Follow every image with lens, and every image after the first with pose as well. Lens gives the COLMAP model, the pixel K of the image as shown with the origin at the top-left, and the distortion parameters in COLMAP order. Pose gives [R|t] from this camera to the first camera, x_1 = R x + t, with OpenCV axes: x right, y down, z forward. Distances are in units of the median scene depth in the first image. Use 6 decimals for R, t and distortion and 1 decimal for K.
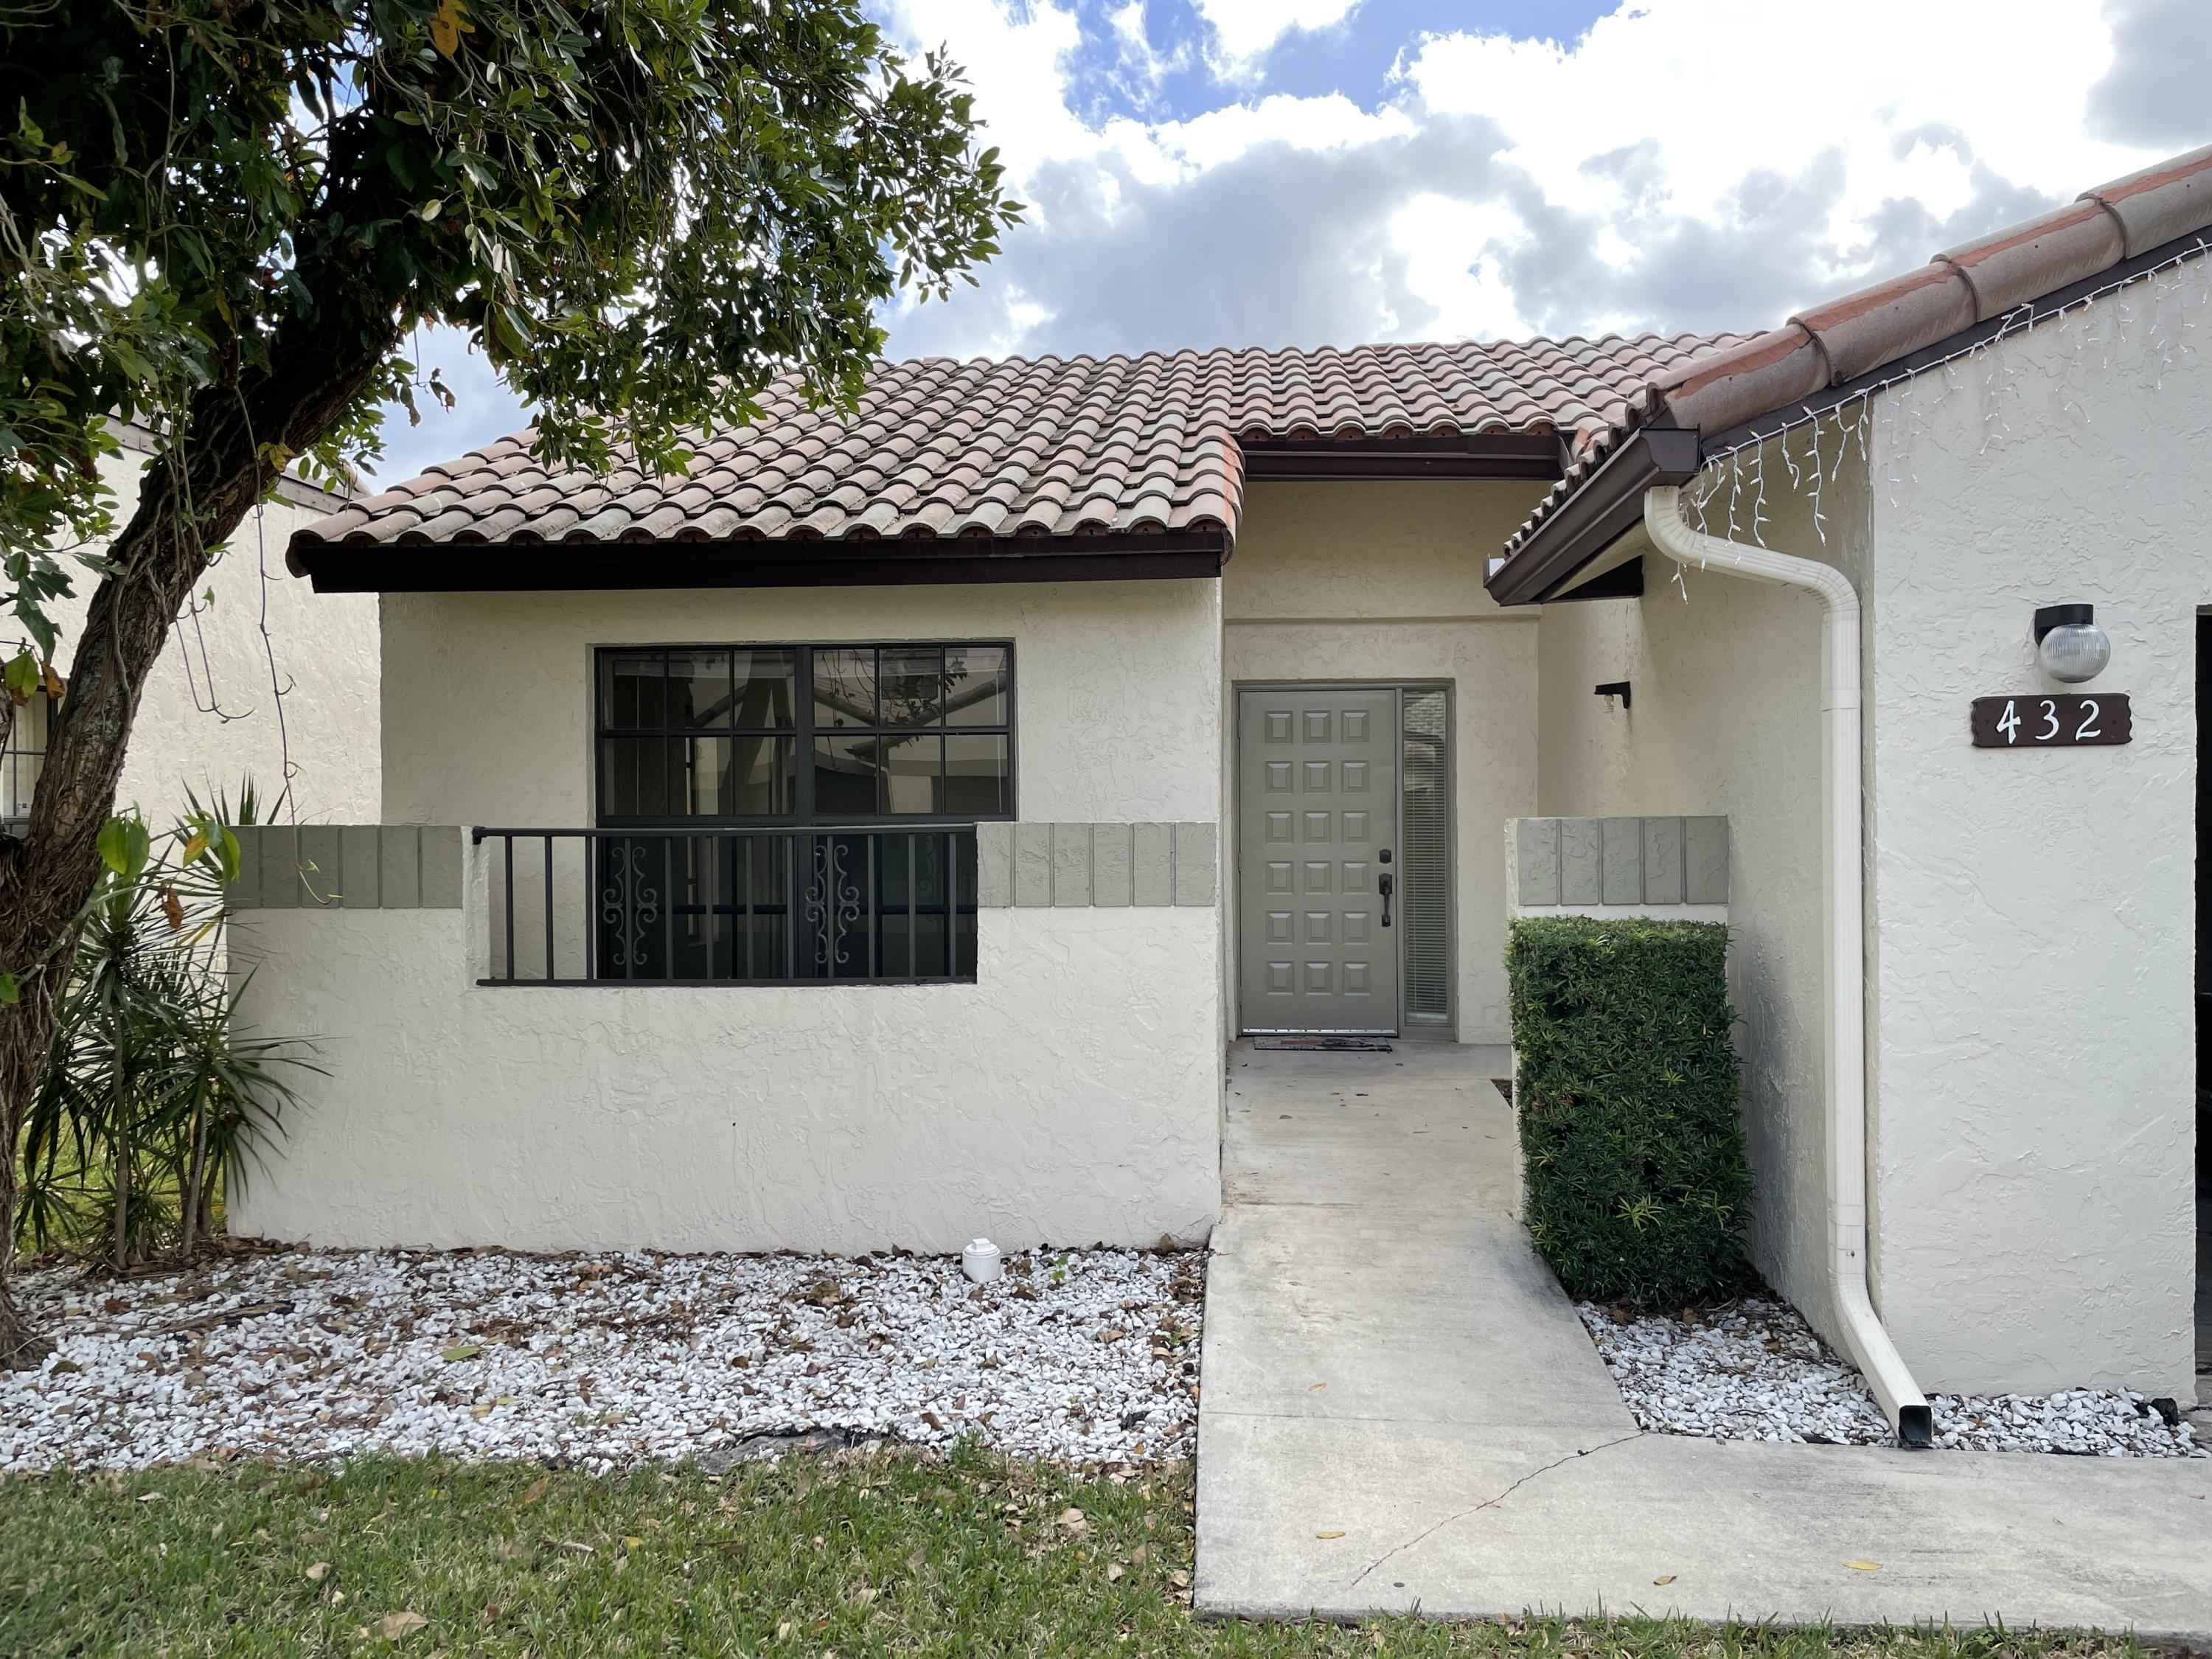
lens RADIAL K [[1668.5, 0, 1107.4], [0, 1668.5, 821.7], [0, 0, 1]] dist [0.098155, -0.133090]
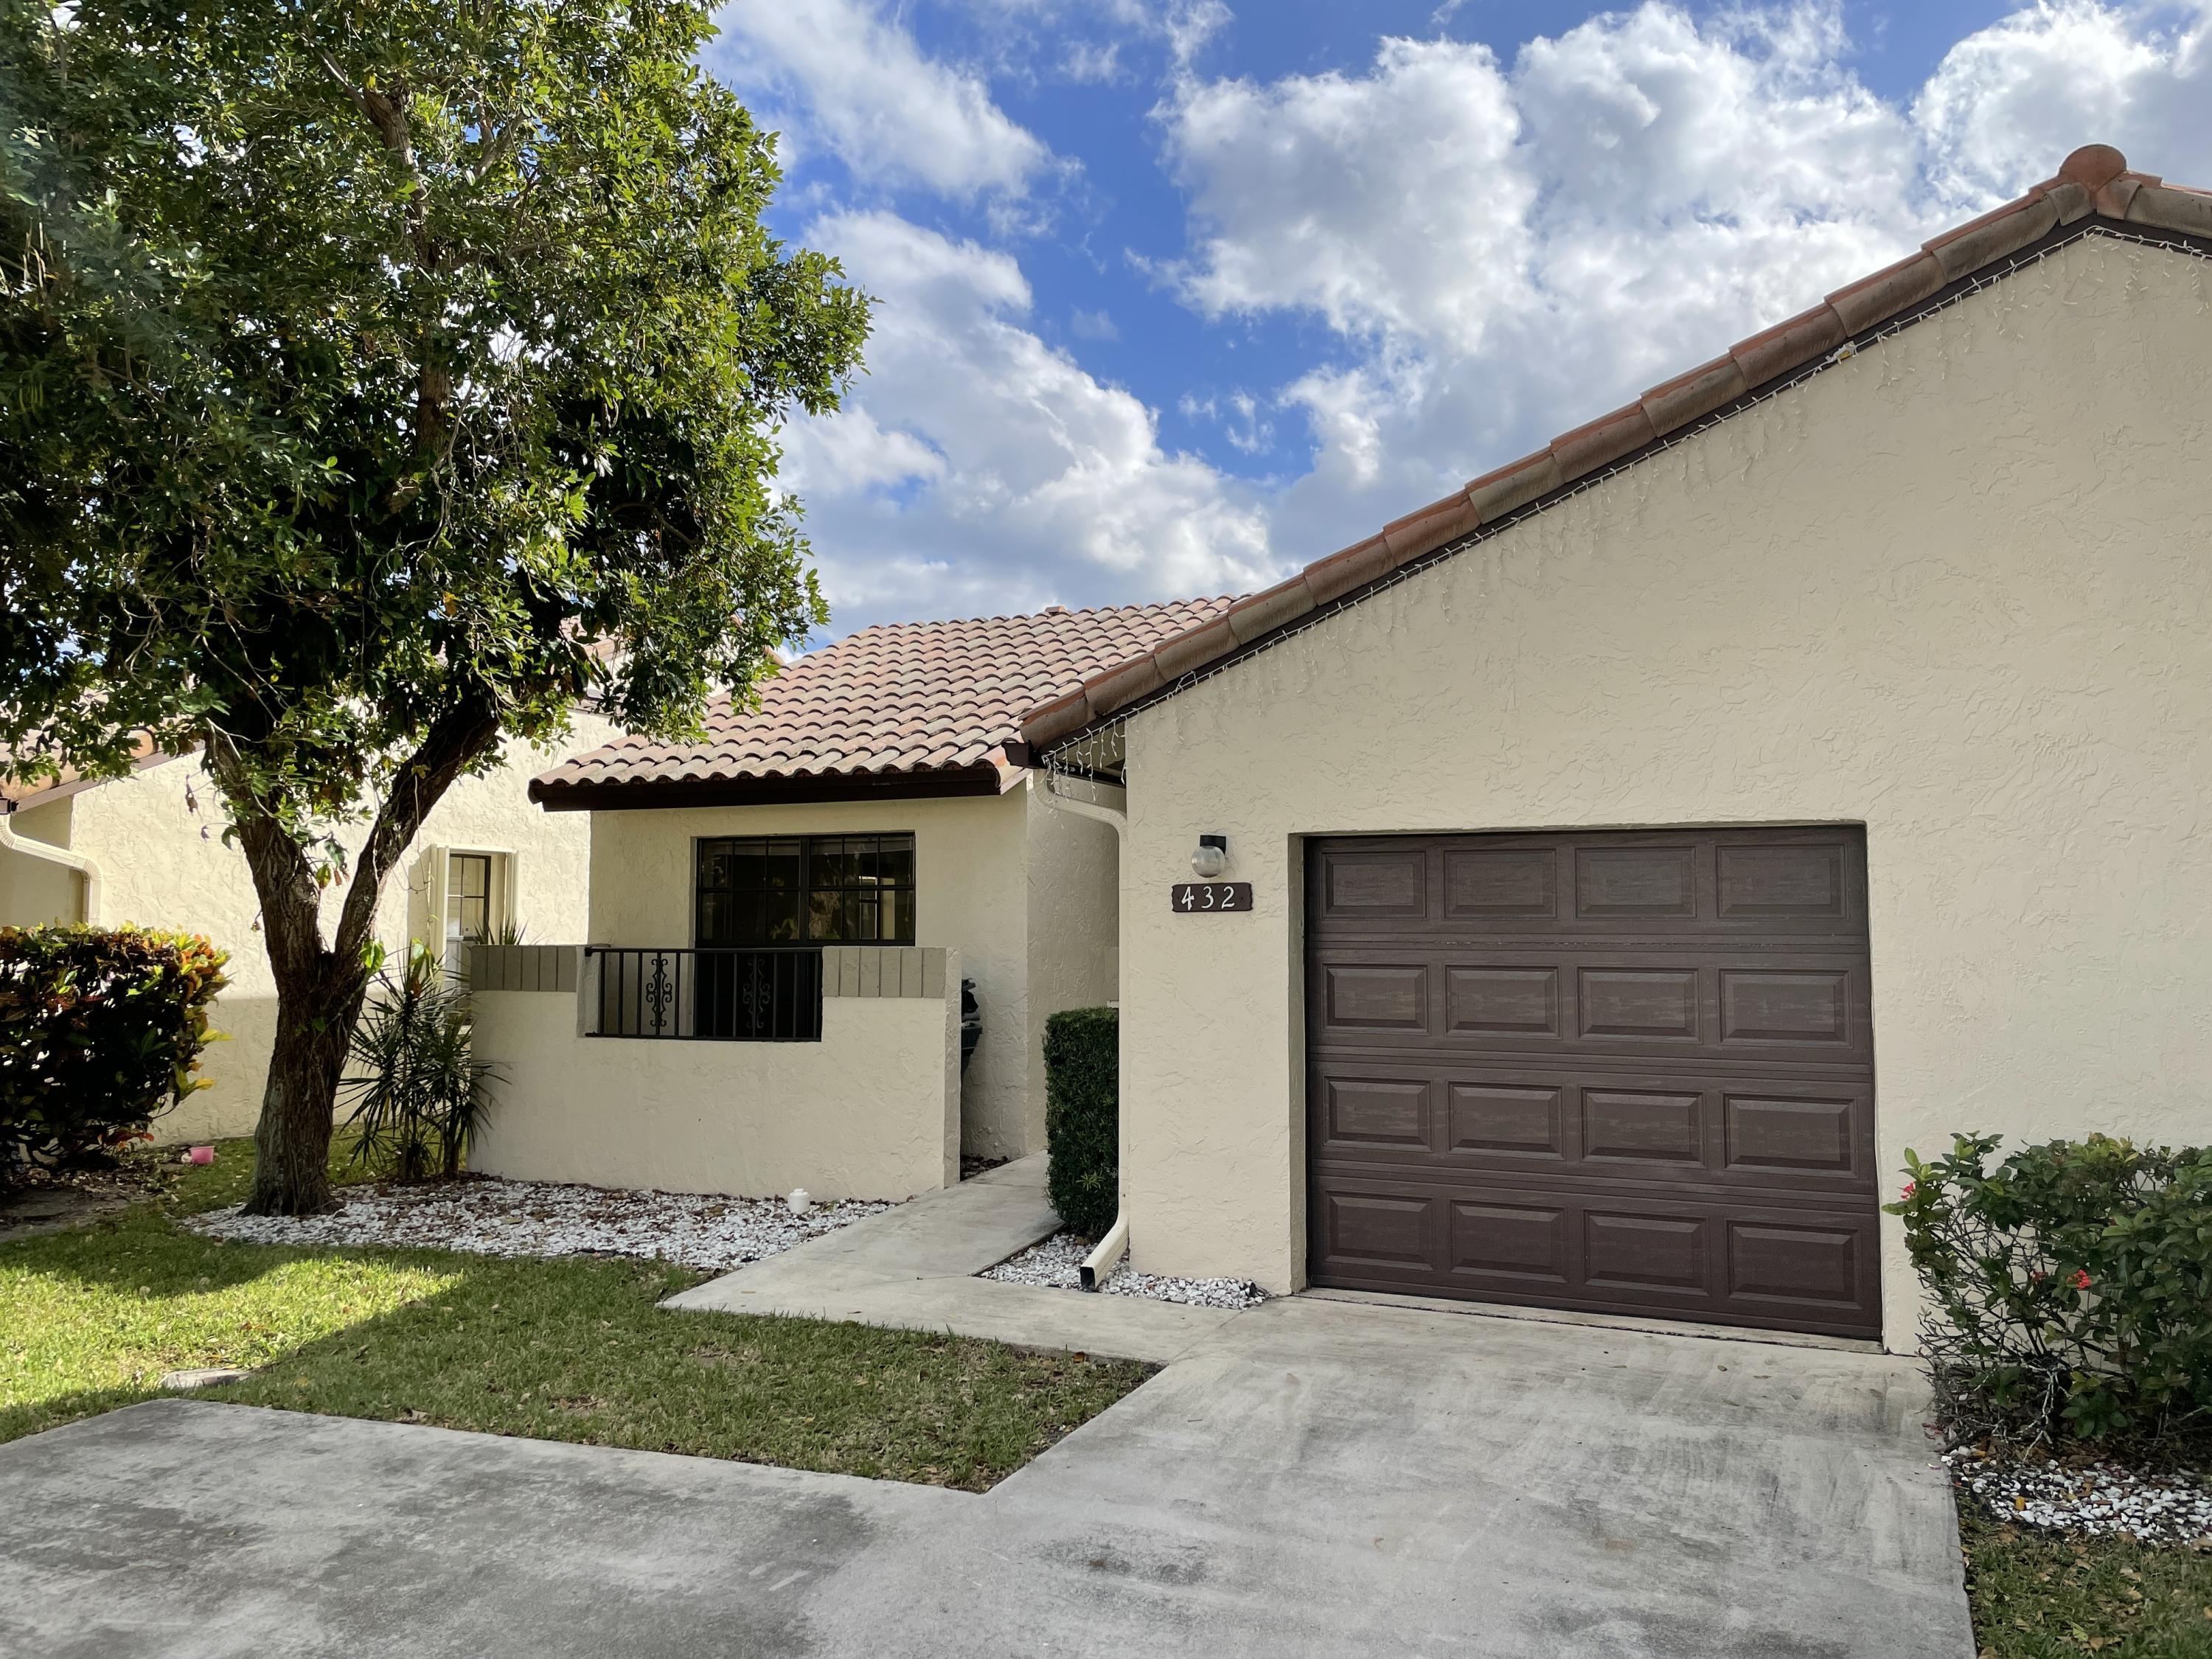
lens RADIAL K [[1668.5, 0, 1107.4], [0, 1668.5, 821.7], [0, 0, 1]] dist [0.098155, -0.133090]
pose [[0.944642, -0.014634, -0.327776, 0.767140], [-0.007614, 0.997758, -0.066490, -0.015532], [0.328014, 0.065305, 0.942413, -0.532699]]
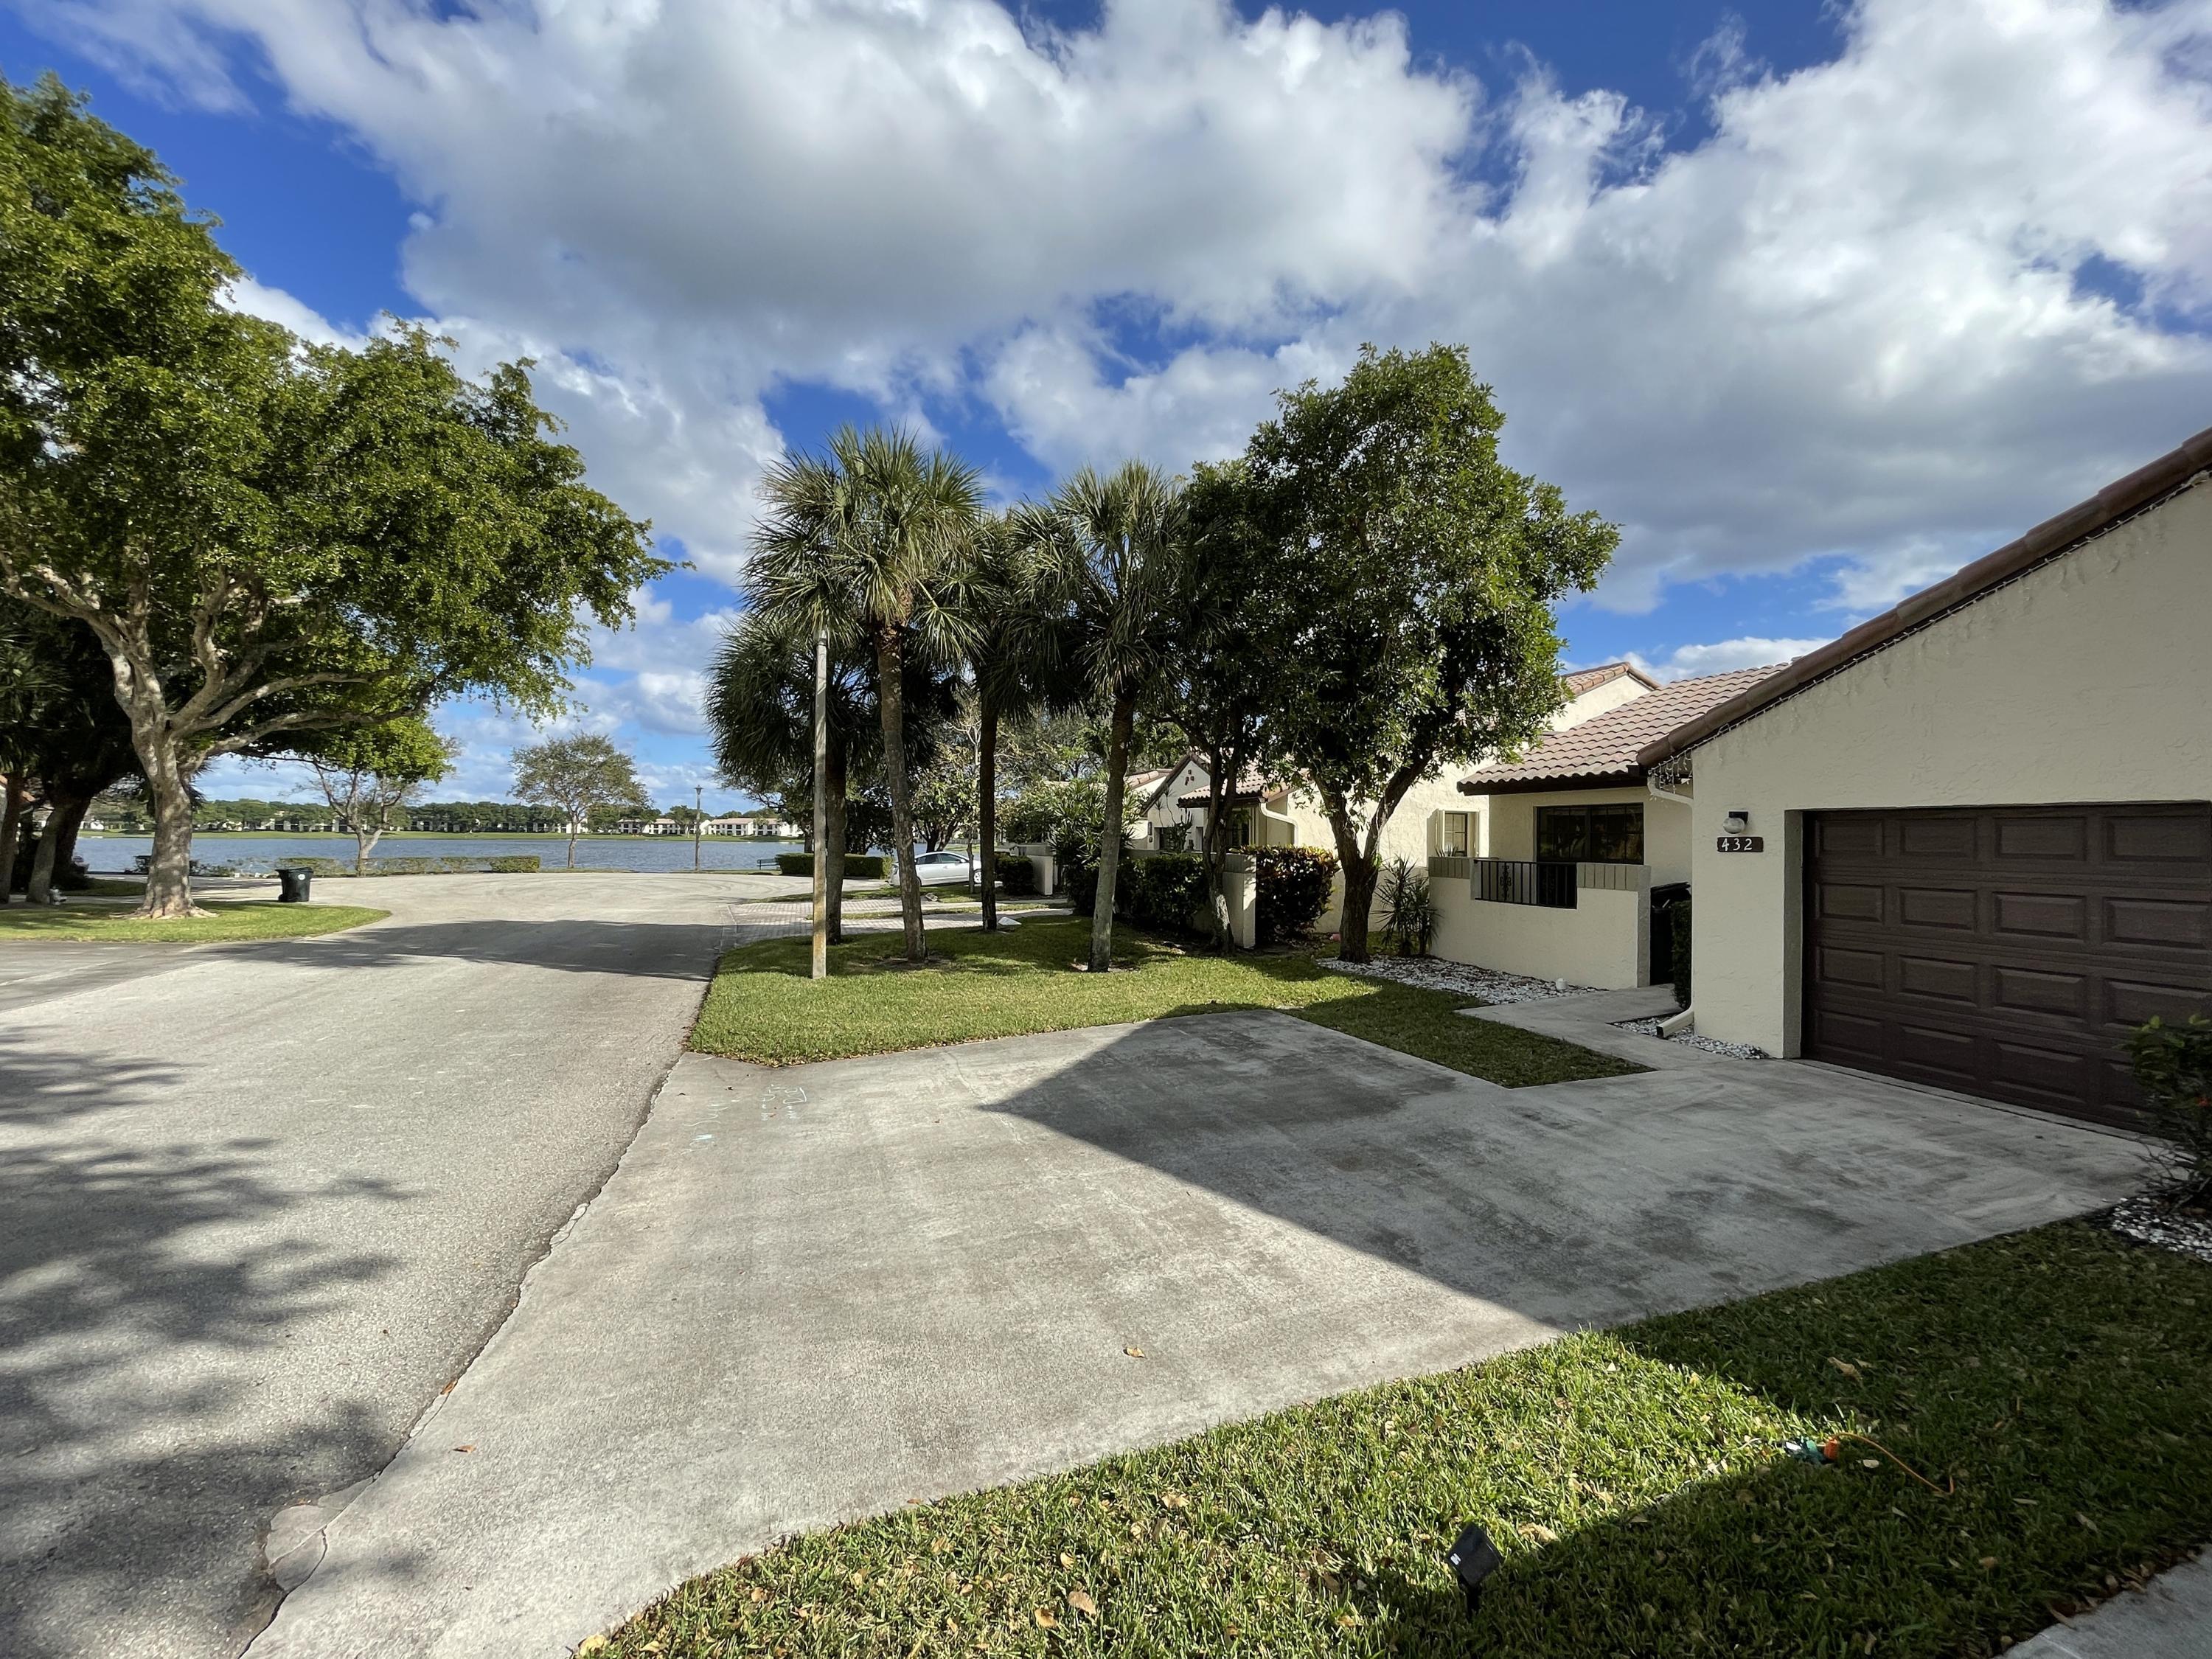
lens RADIAL K [[897.2, 0, 1106.0], [0, 897.2, 829.5], [0, 0, 1]] dist [-0.006849, 0.000052]
pose [[0.395266, 0.004584, -0.918555, 1.253052], [-0.020345, 0.999786, -0.003765, -0.042114], [0.918342, 0.020176, 0.395274, -0.637640]]
